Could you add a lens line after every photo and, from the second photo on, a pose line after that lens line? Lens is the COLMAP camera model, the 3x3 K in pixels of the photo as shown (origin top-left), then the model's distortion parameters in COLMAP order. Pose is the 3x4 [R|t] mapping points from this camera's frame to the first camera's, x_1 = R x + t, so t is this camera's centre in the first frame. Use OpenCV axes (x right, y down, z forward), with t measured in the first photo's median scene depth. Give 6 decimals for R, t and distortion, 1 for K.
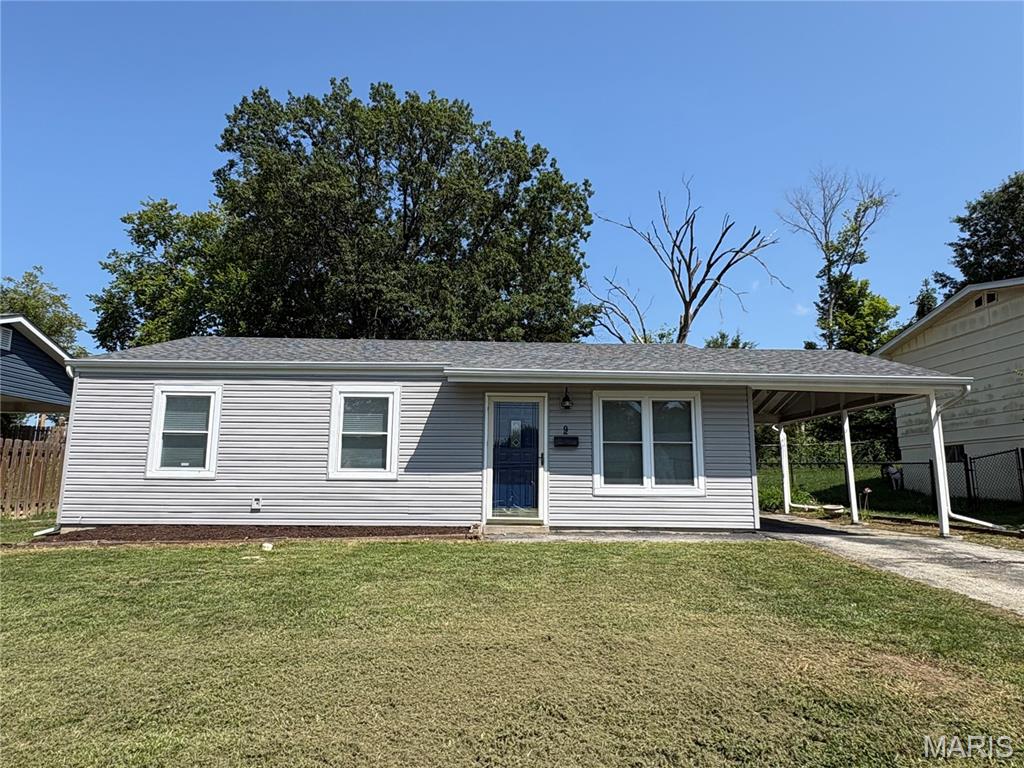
lens RADIAL K [[624.1, 0, 512.7], [0, 624.1, 384.1], [0, 0, 1]] dist [-0.001442, 0.000036]
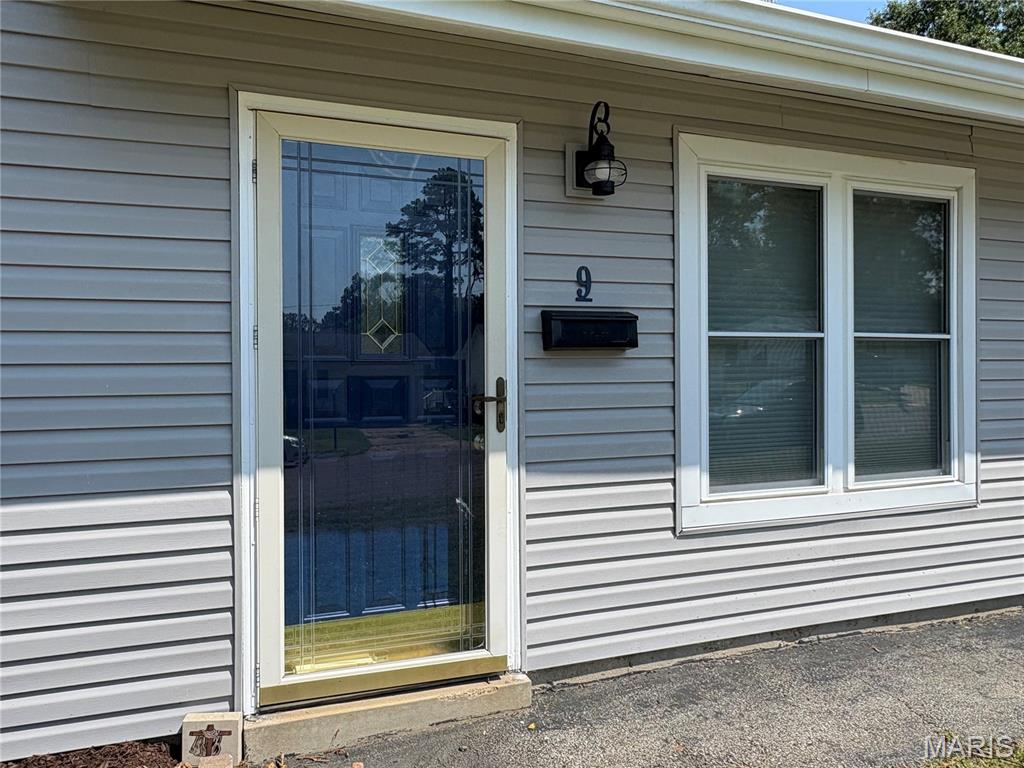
lens RADIAL K [[769.6, 0, 510.9], [0, 769.6, 407.3], [0, 0, 1]] dist [-0.004794, -0.001073]
pose [[0.957211, -0.021259, 0.288610, -0.032279], [-0.038659, 0.978966, 0.200328, 0.062096], [-0.286798, -0.202913, 0.936255, 0.720832]]
